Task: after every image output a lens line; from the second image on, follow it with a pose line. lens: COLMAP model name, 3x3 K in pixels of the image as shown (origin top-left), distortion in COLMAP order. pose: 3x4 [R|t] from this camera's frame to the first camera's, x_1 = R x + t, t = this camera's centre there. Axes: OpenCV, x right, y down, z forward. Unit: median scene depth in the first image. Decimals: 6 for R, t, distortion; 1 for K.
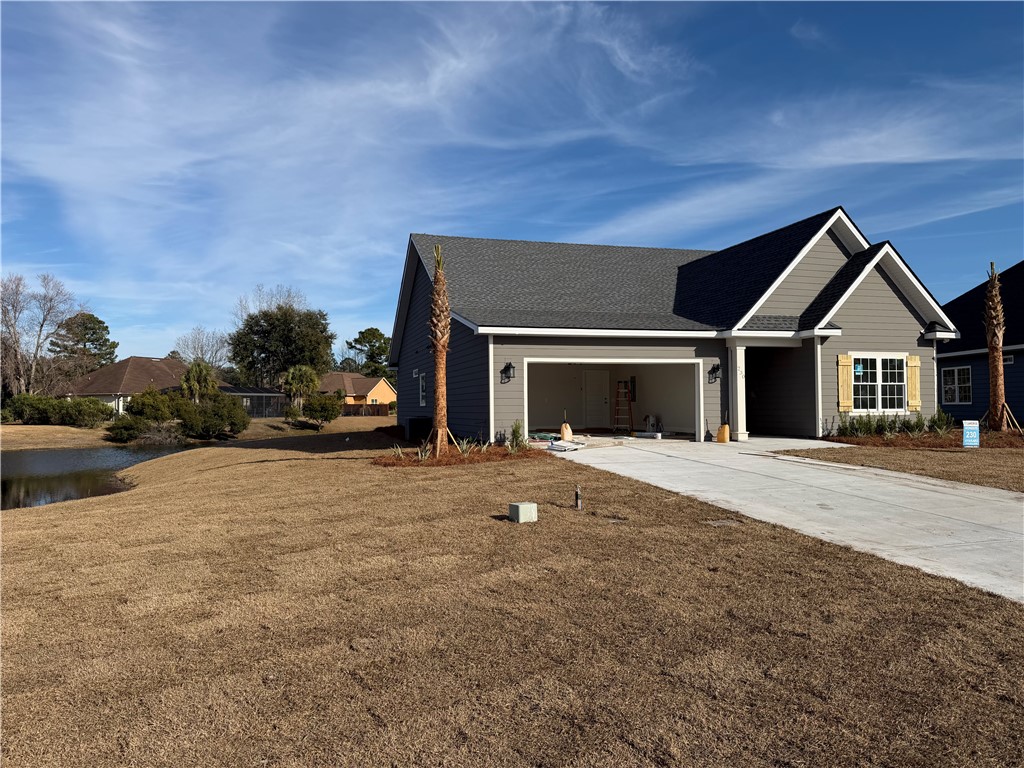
lens RADIAL K [[715.7, 0, 539.8], [0, 715.7, 394.7], [0, 0, 1]] dist [0.087478, -0.103106]
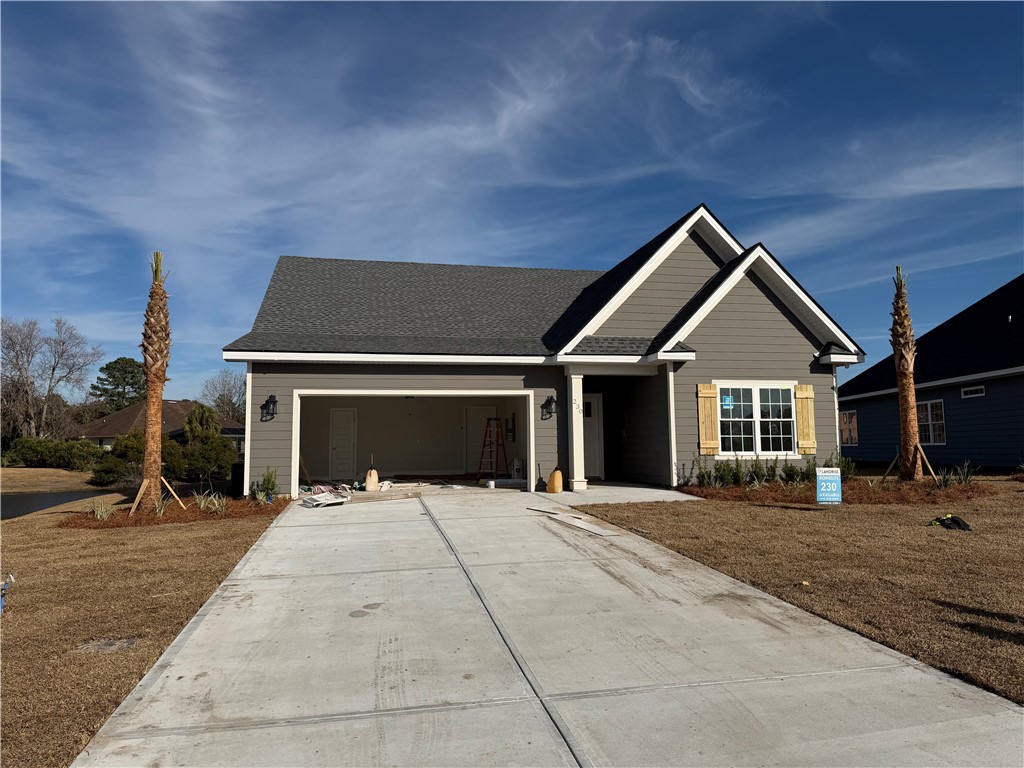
lens RADIAL K [[715.7, 0, 574.5], [0, 715.7, 425.0], [0, 0, 1]] dist [0.087478, -0.103106]
pose [[0.996812, -0.004604, -0.079654, 0.110232], [0.003374, 0.999873, -0.015564, 0.000692], [0.079716, 0.015246, 0.996701, 0.063304]]
